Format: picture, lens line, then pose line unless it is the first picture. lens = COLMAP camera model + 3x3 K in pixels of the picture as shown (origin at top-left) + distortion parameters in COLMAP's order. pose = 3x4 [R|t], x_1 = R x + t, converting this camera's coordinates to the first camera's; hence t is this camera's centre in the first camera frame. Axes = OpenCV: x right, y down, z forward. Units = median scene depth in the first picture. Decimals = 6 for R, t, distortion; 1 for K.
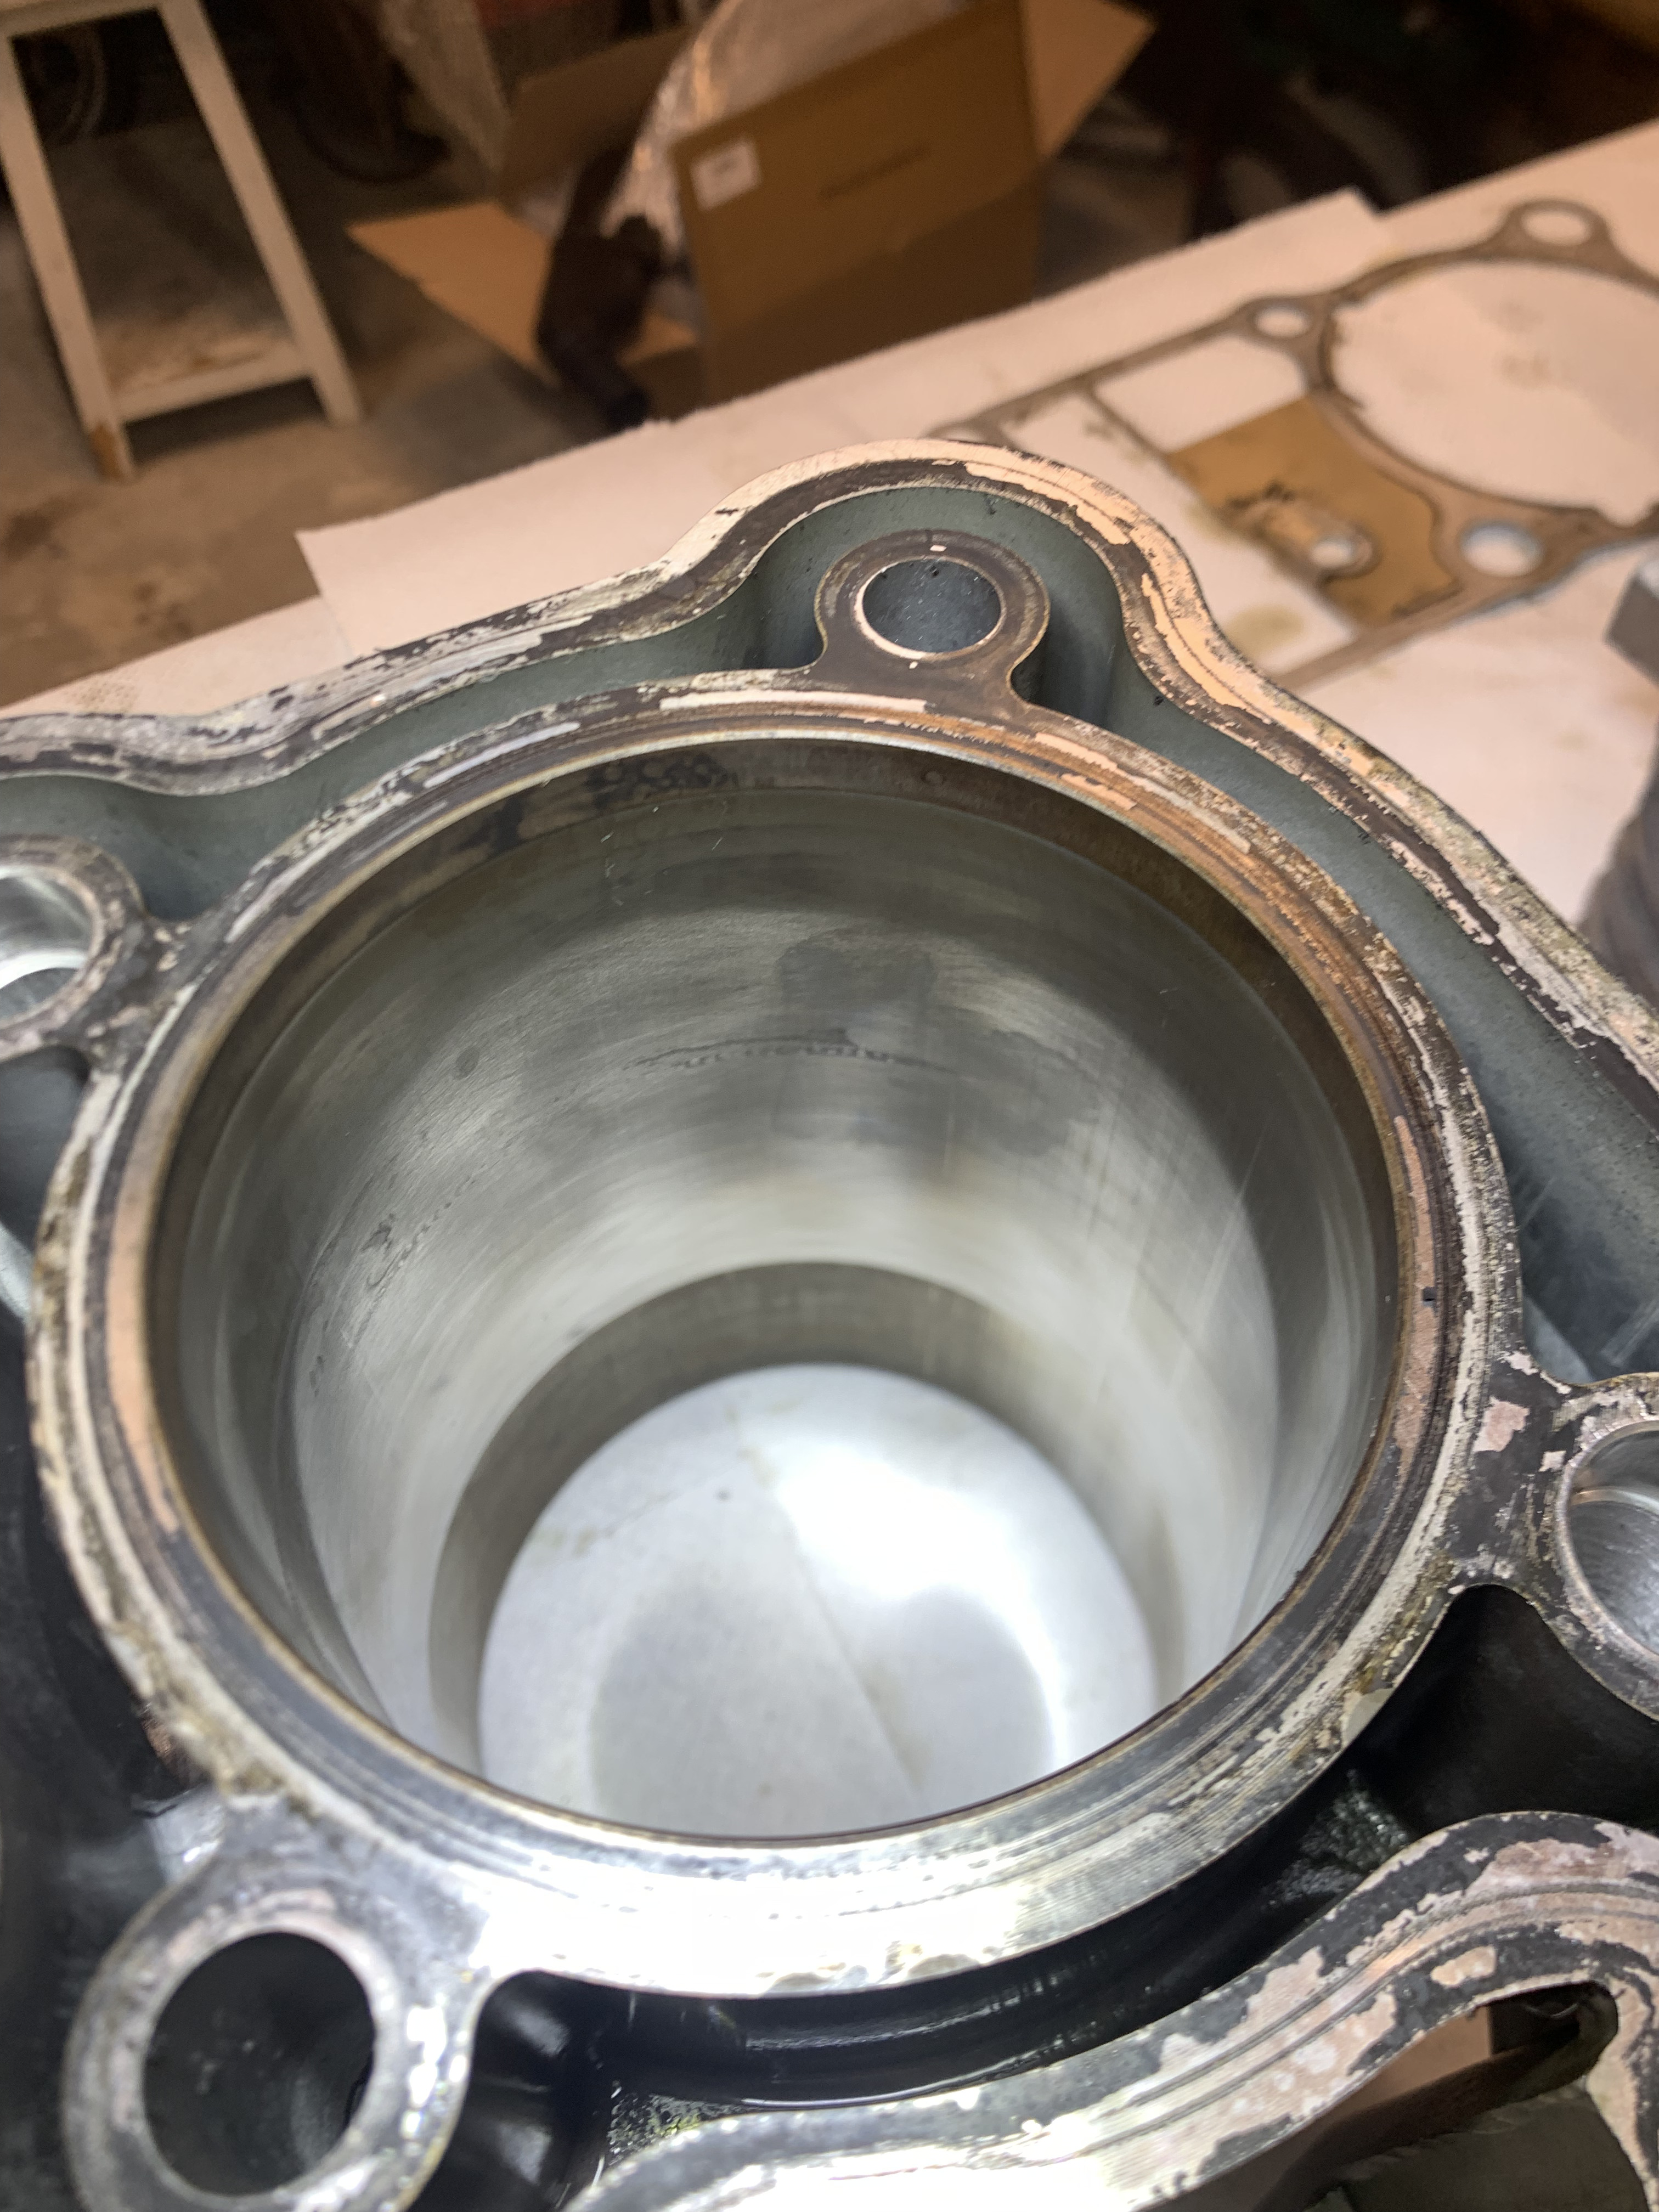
lens RADIAL K [[1669.9, 0, 814.6], [0, 1669.9, 1100.2], [0, 0, 1]] dist [0.010245, -0.030683]
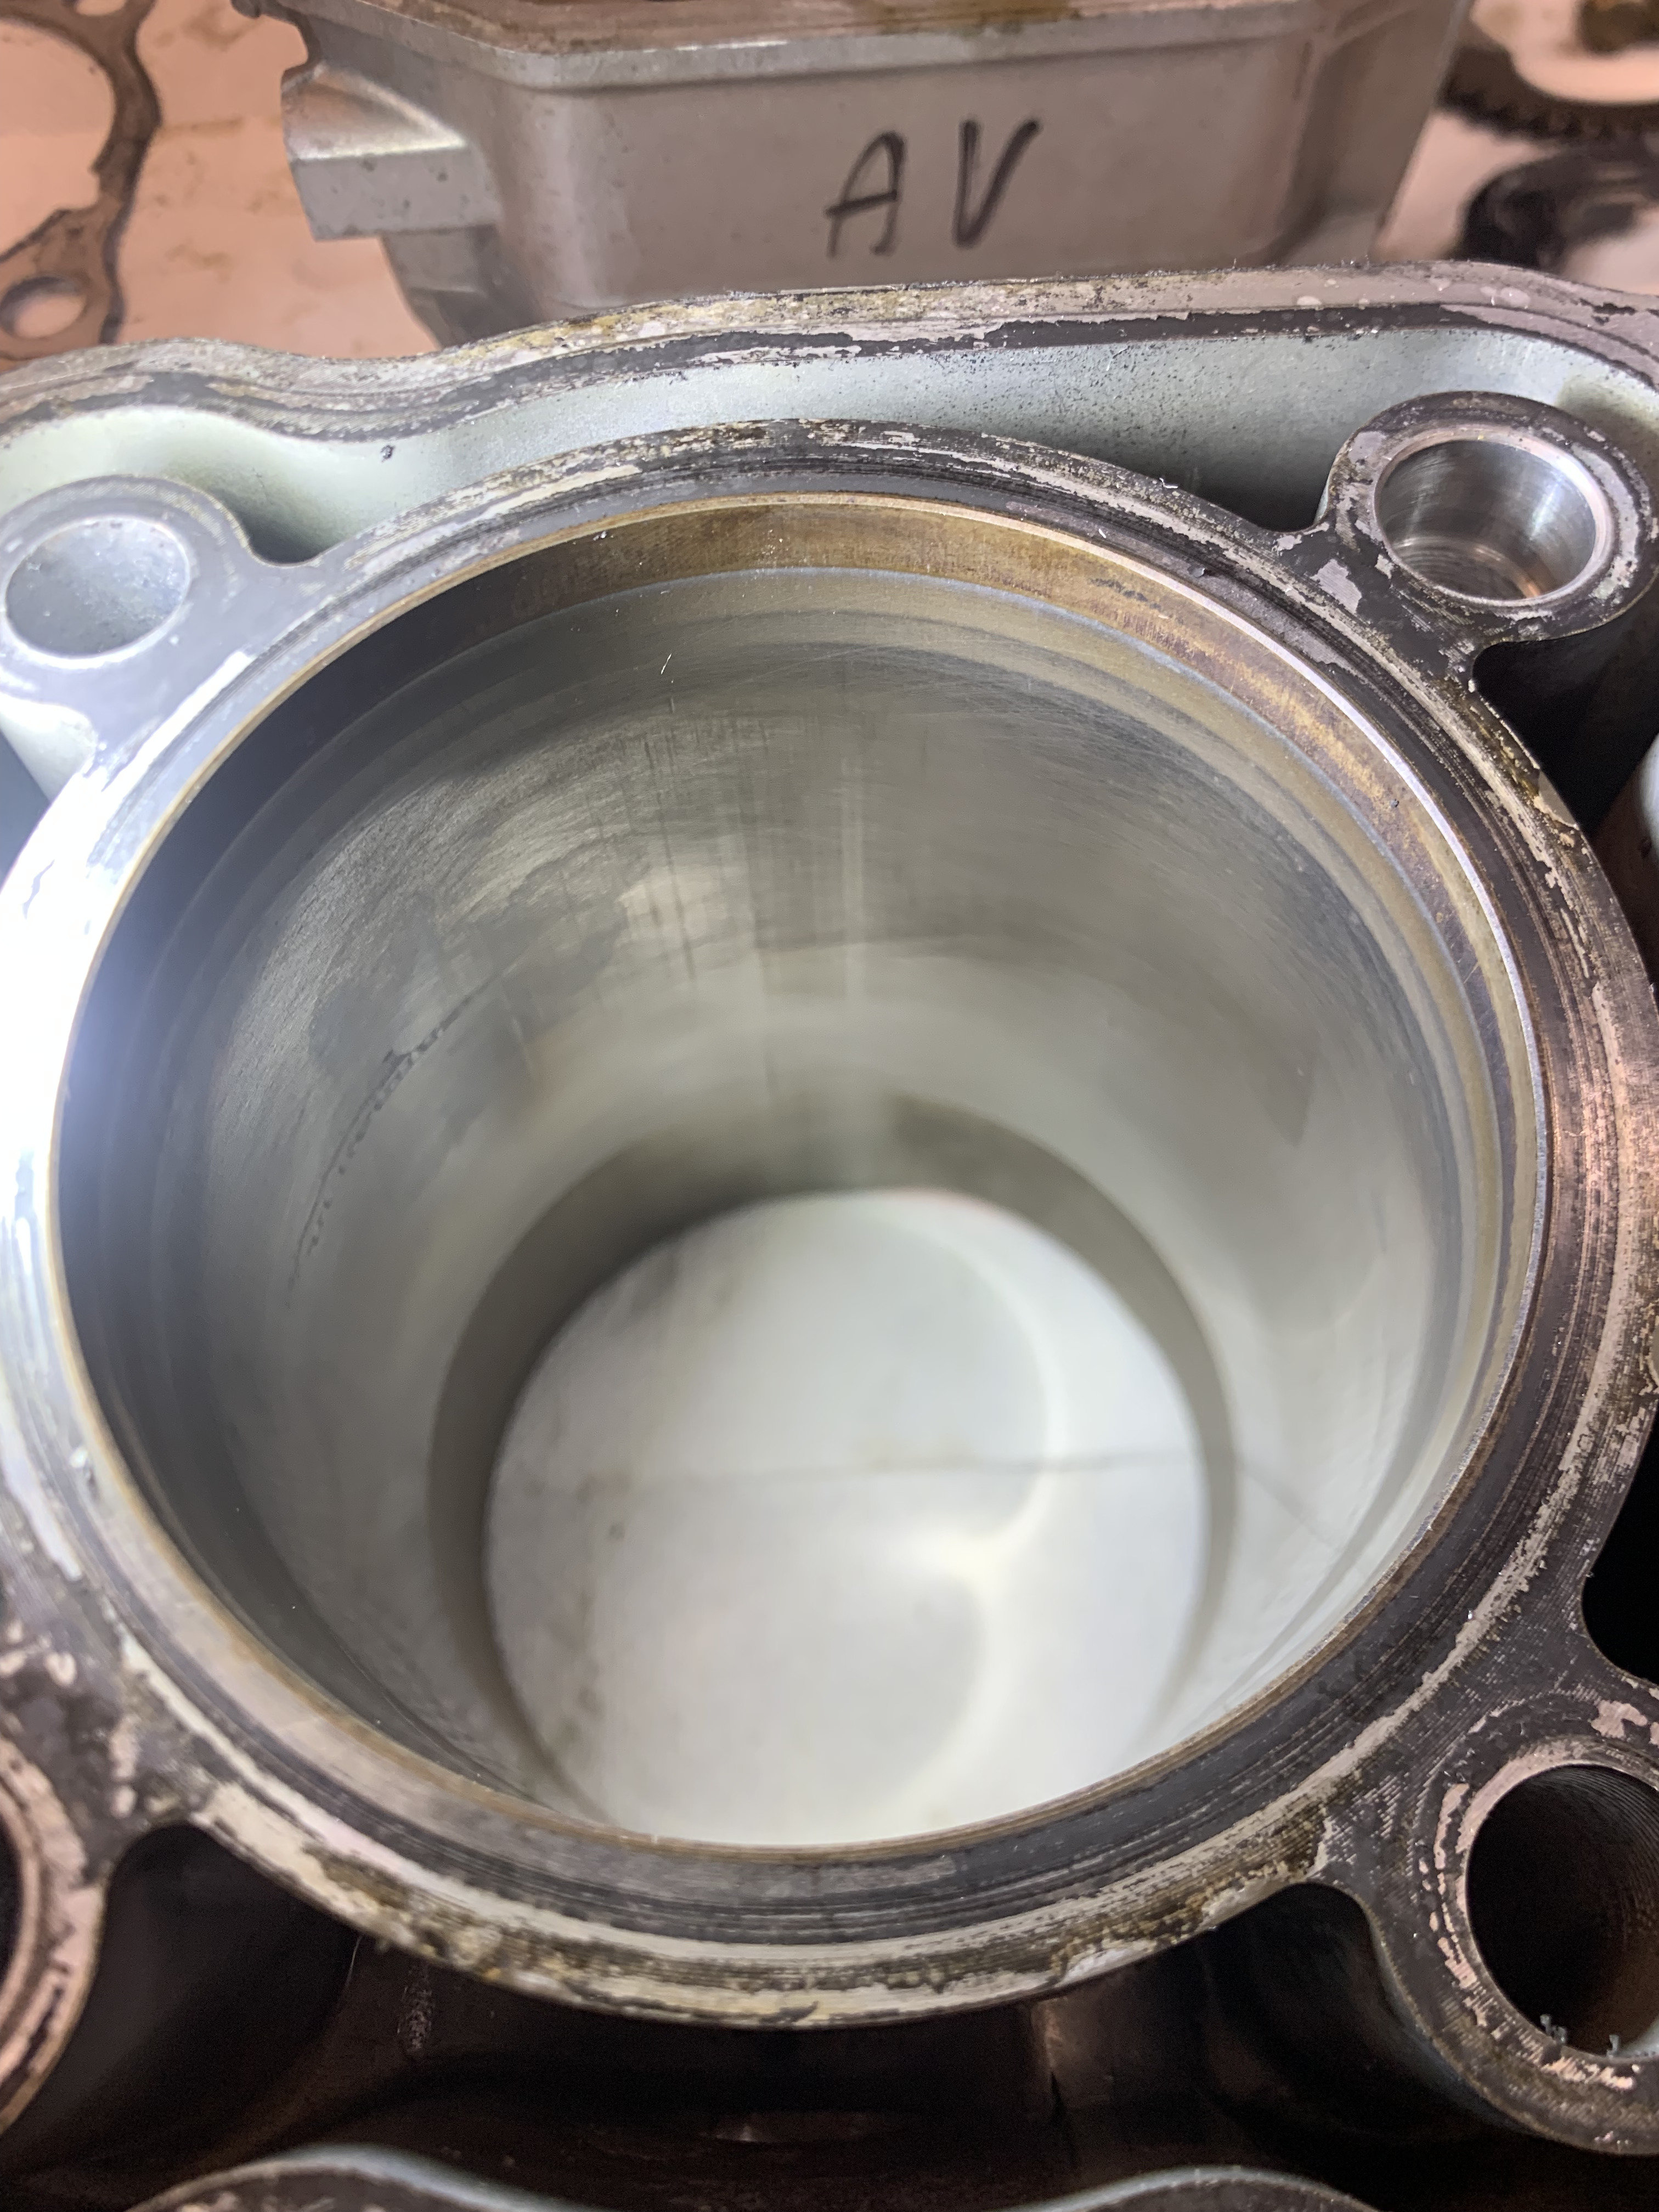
lens RADIAL K [[1669.9, 0, 840.4], [0, 1669.9, 1105.6], [0, 0, 1]] dist [0.010245, -0.030683]
pose [[0.405671, -0.822720, 0.398199, -0.413552], [0.770406, 0.542206, 0.335390, -0.226035], [-0.491838, 0.170717, 0.853786, 0.300284]]
